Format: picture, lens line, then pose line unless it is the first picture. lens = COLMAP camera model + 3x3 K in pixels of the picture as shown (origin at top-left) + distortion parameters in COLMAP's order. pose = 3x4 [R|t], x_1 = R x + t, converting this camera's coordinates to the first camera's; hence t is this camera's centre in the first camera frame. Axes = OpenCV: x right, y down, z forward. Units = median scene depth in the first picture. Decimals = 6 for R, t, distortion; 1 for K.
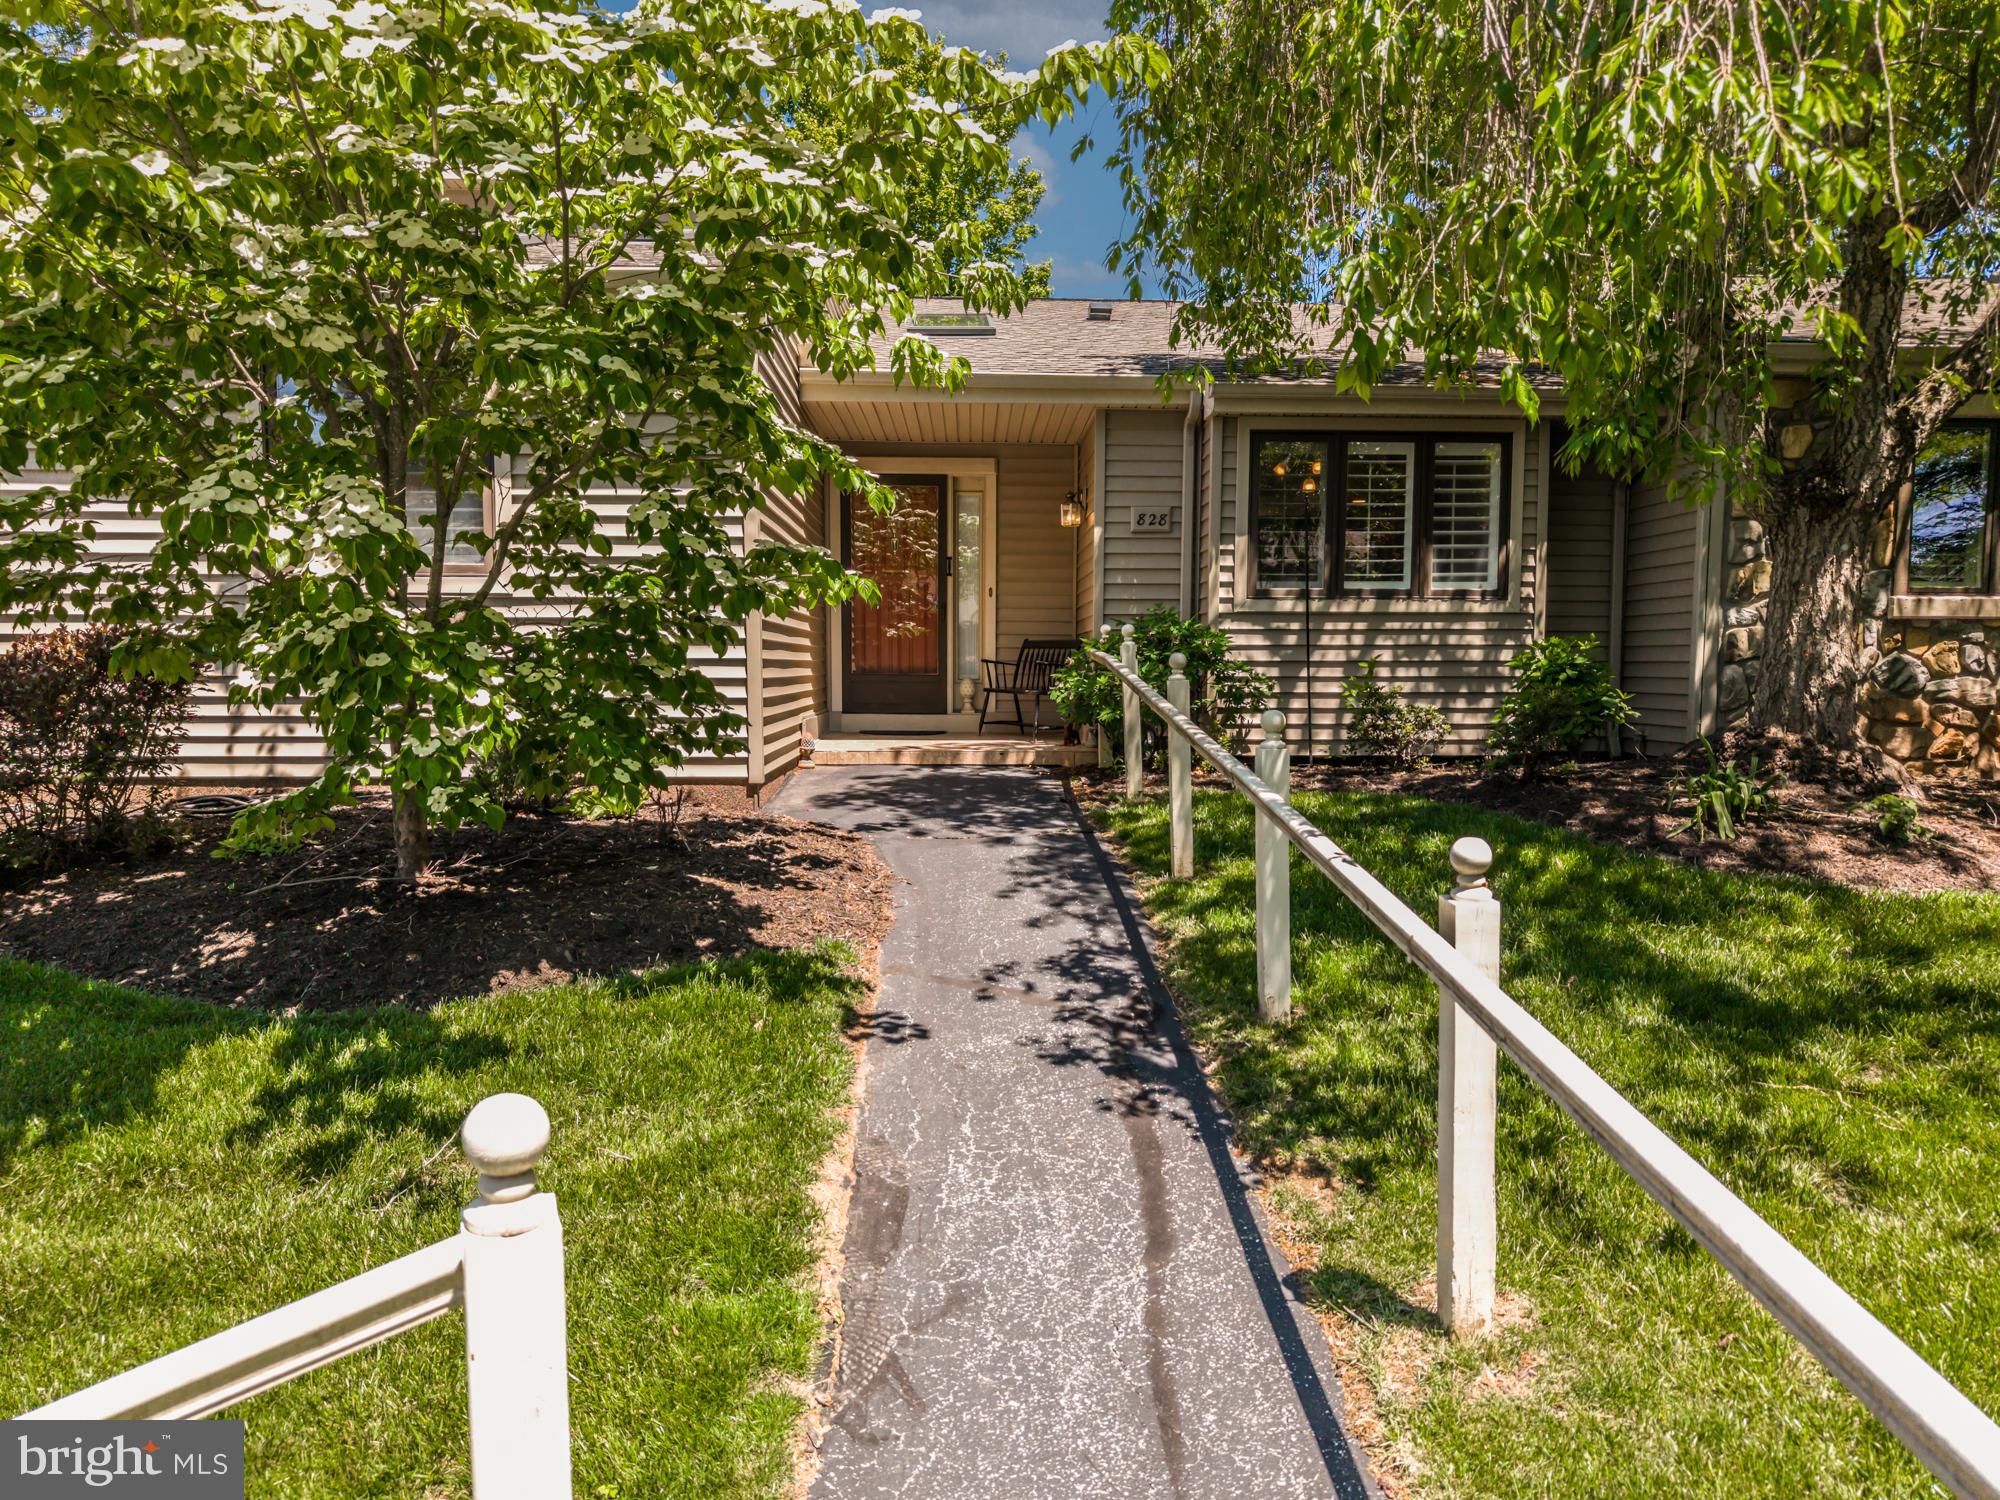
lens RADIAL K [[1361.2, 0, 1000.0], [0, 1361.2, 750.0], [0, 0, 1]] dist [-0.000595, -0.007019]
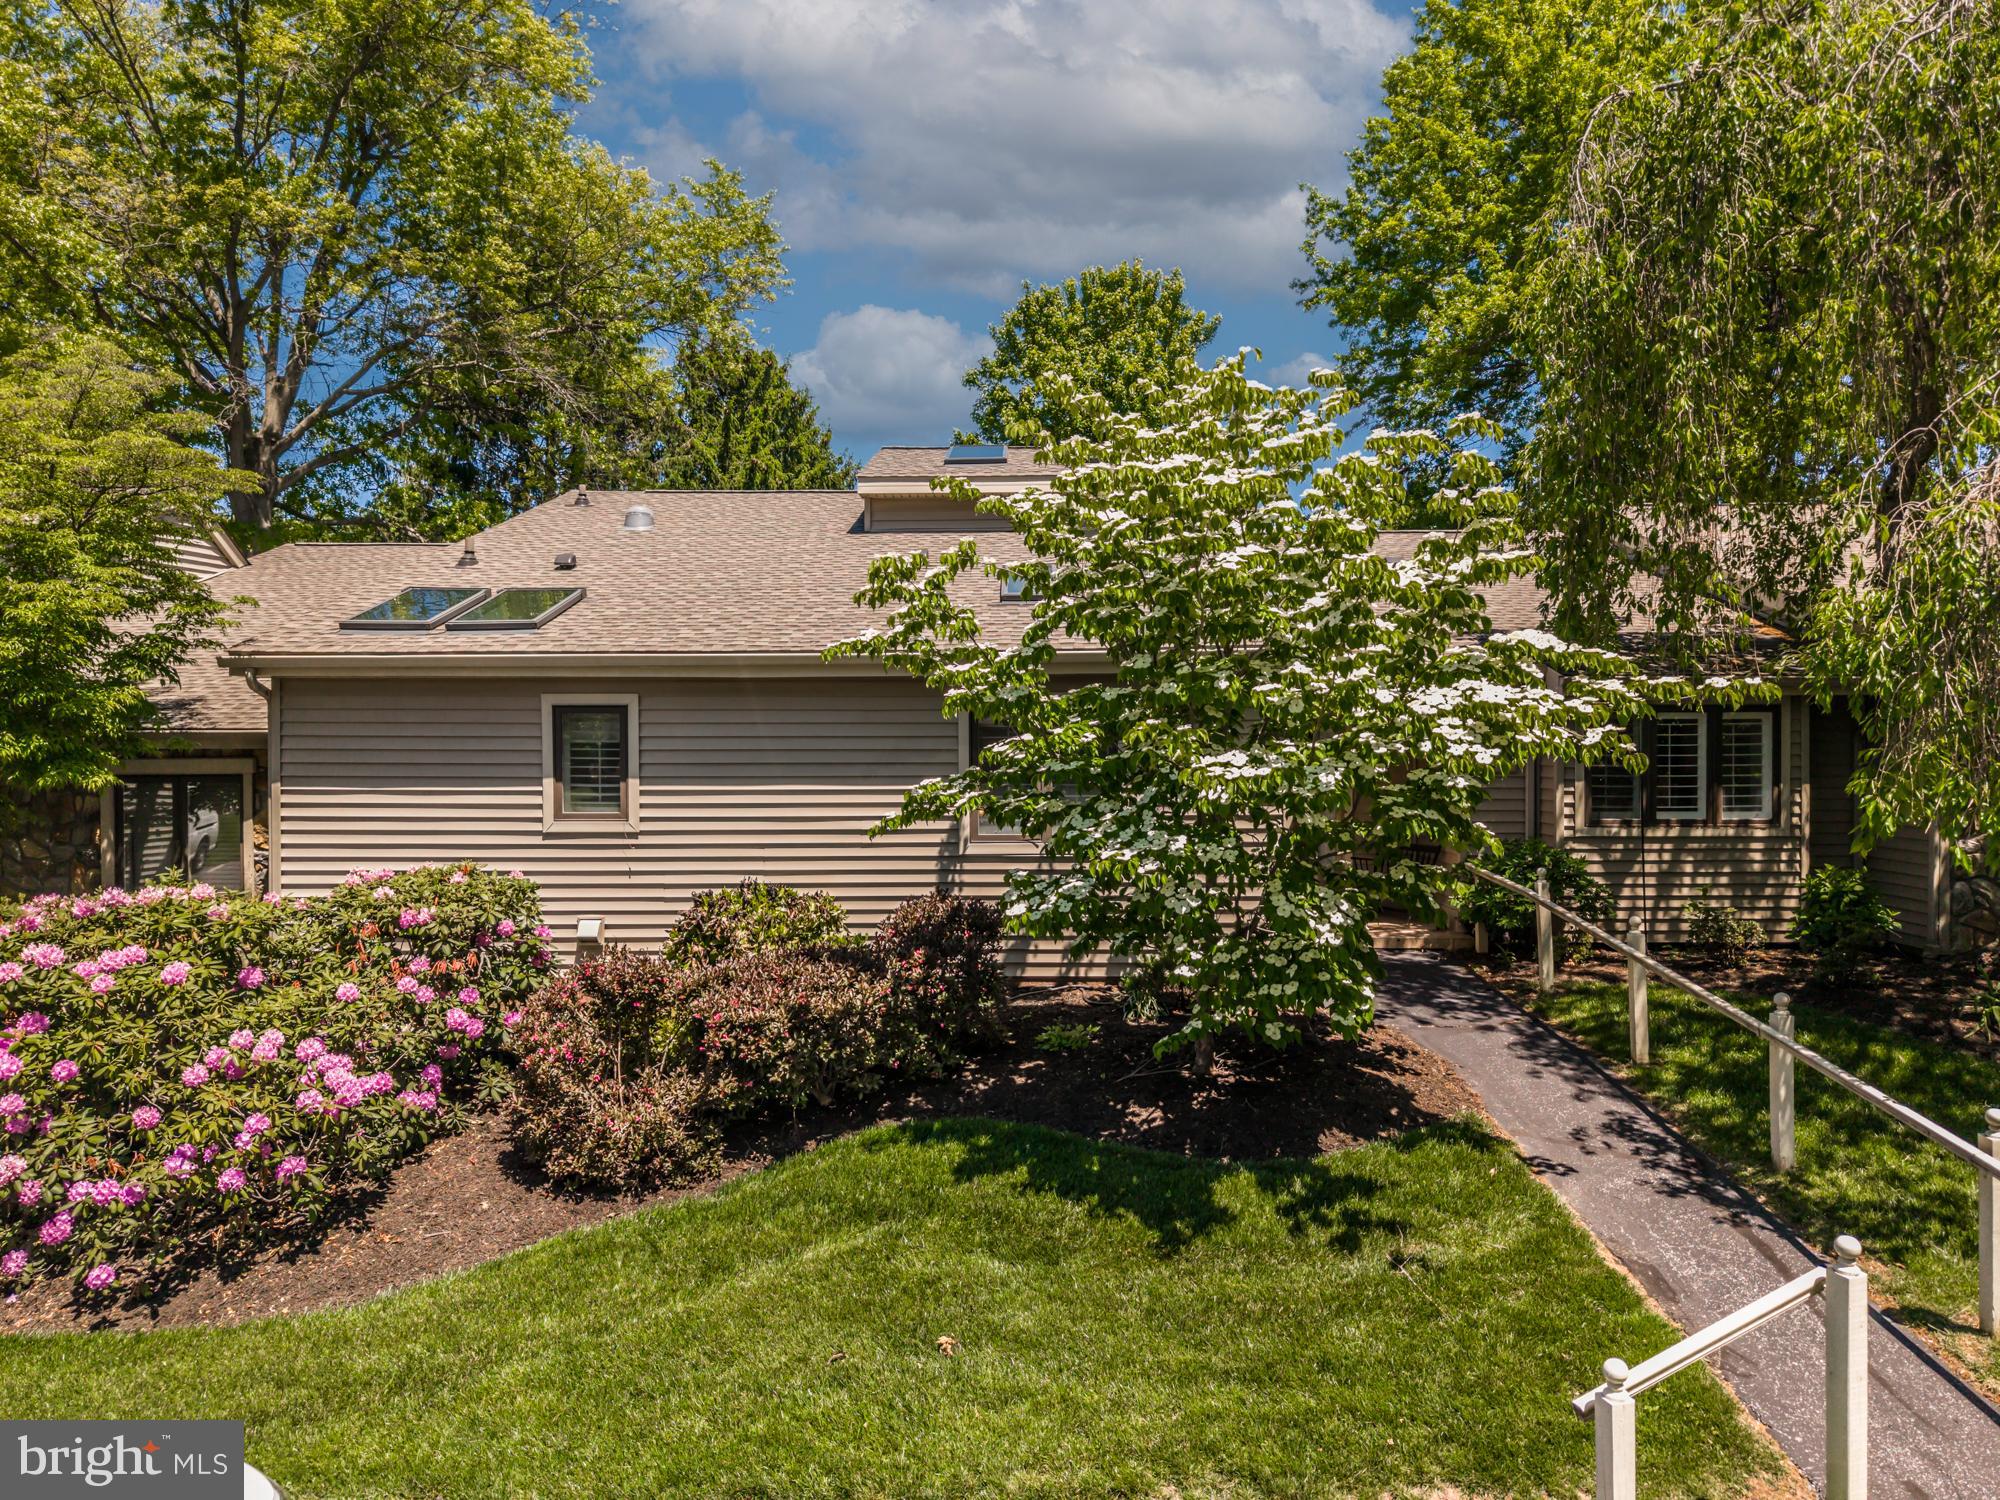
lens RADIAL K [[1361.2, 0, 1000.0], [0, 1361.2, 750.0], [0, 0, 1]] dist [-0.000595, -0.007019]
pose [[0.998889, 0.001430, -0.047108, -0.336546], [-0.004047, 0.998450, -0.055502, -0.111296], [0.046956, 0.055631, 0.997347, -0.377834]]
